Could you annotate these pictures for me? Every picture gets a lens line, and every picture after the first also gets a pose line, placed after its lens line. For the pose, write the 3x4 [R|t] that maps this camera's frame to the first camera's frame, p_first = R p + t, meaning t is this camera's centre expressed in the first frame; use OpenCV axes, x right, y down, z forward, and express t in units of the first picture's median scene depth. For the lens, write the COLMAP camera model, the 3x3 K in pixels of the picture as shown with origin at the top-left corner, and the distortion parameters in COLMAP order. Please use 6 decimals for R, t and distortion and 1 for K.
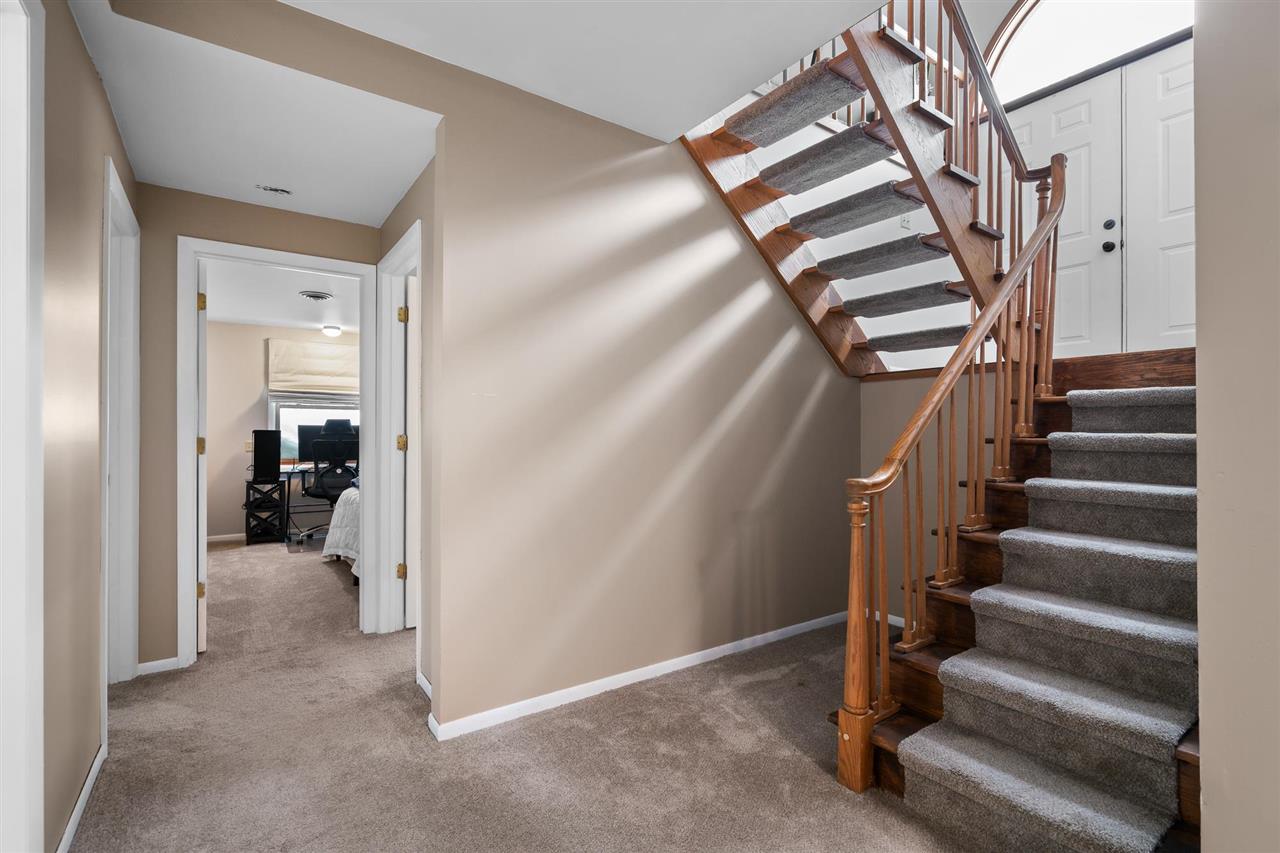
lens RADIAL K [[578.9, 0, 633.7], [0, 578.9, 430.9], [0, 0, 1]] dist [-0.008960, 0.001048]
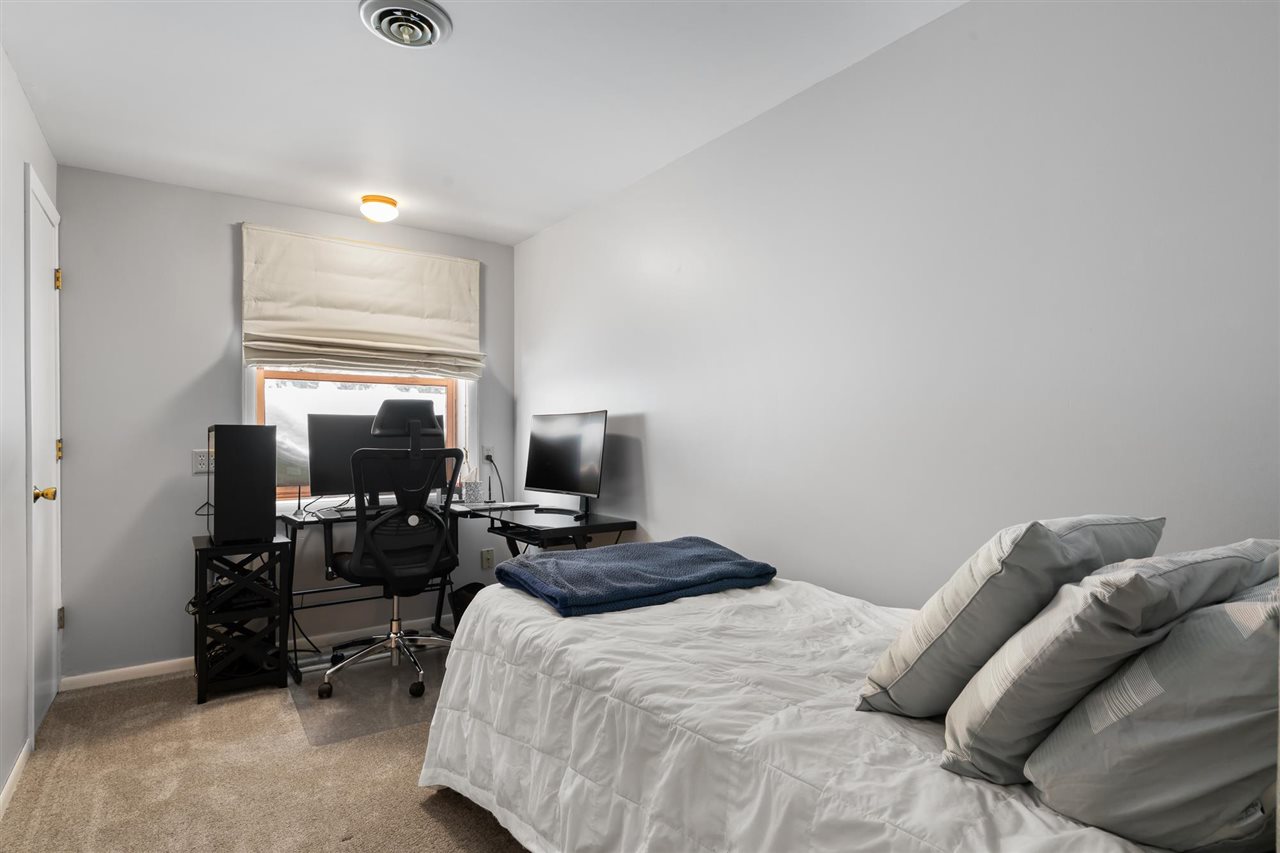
lens RADIAL K [[665.3, 0, 647.8], [0, 665.3, 424.2], [0, 0, 1]] dist [0.004443, 0.001067]
pose [[0.999965, -0.005914, 0.005886, -0.320796], [0.005845, 0.999913, 0.011788, -0.006753], [-0.005956, -0.011753, 0.999913, 0.477330]]
